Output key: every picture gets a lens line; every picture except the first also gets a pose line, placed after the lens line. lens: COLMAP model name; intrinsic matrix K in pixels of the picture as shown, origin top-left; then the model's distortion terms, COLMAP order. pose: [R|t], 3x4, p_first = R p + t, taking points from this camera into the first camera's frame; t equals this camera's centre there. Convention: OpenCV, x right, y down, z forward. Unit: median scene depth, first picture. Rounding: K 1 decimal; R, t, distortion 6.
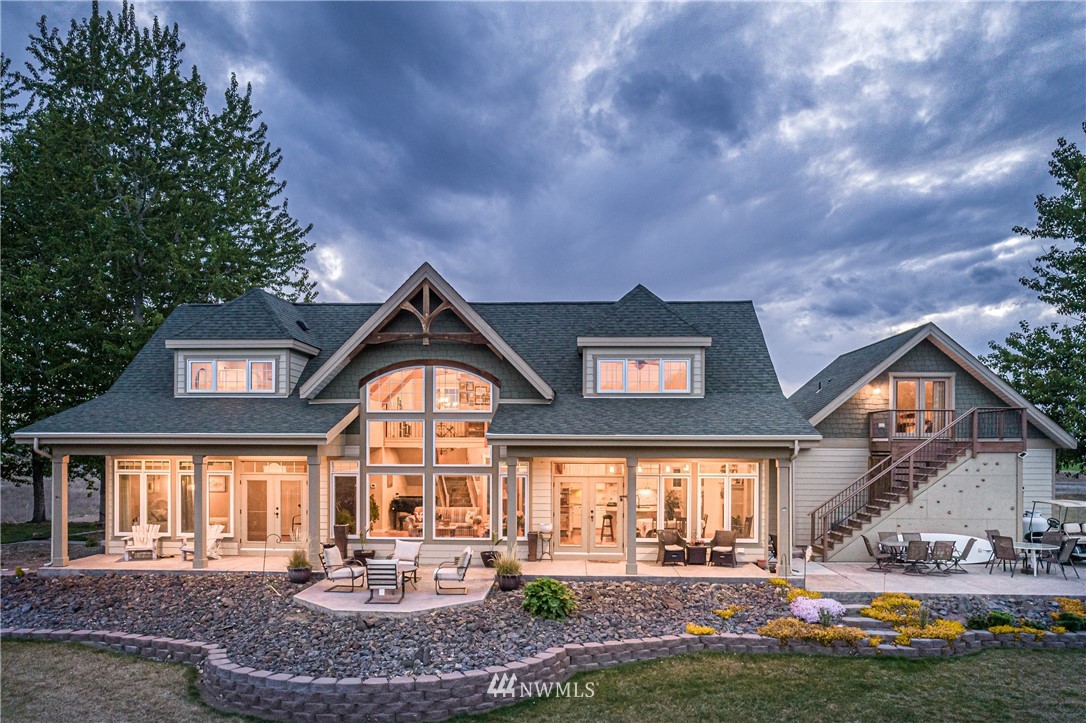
lens RADIAL K [[782.4, 0, 498.5], [0, 782.4, 457.4], [0, 0, 1]] dist [-0.002749, -0.001908]
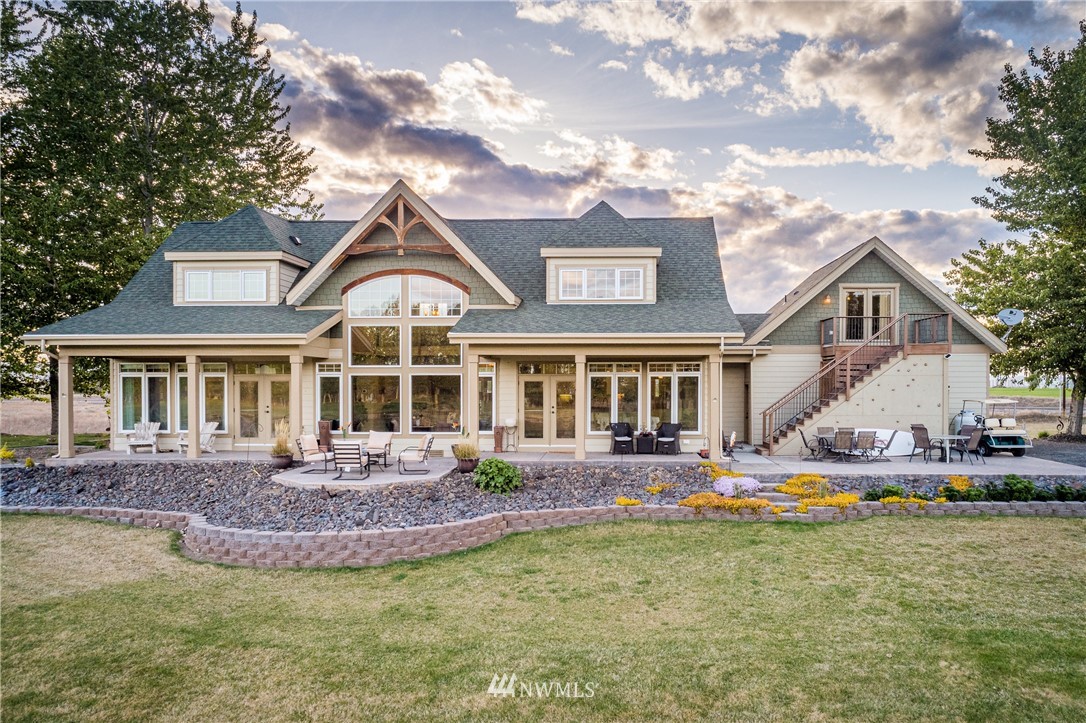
lens RADIAL K [[794.5, 0, 537.7], [0, 794.5, 398.1], [0, 0, 1]] dist [-0.011046, 0.009493]
pose [[0.999979, -0.001433, 0.006253, 0.087434], [0.001359, 0.999930, 0.011793, 0.040987], [-0.006270, -0.011784, 0.999911, -0.107653]]
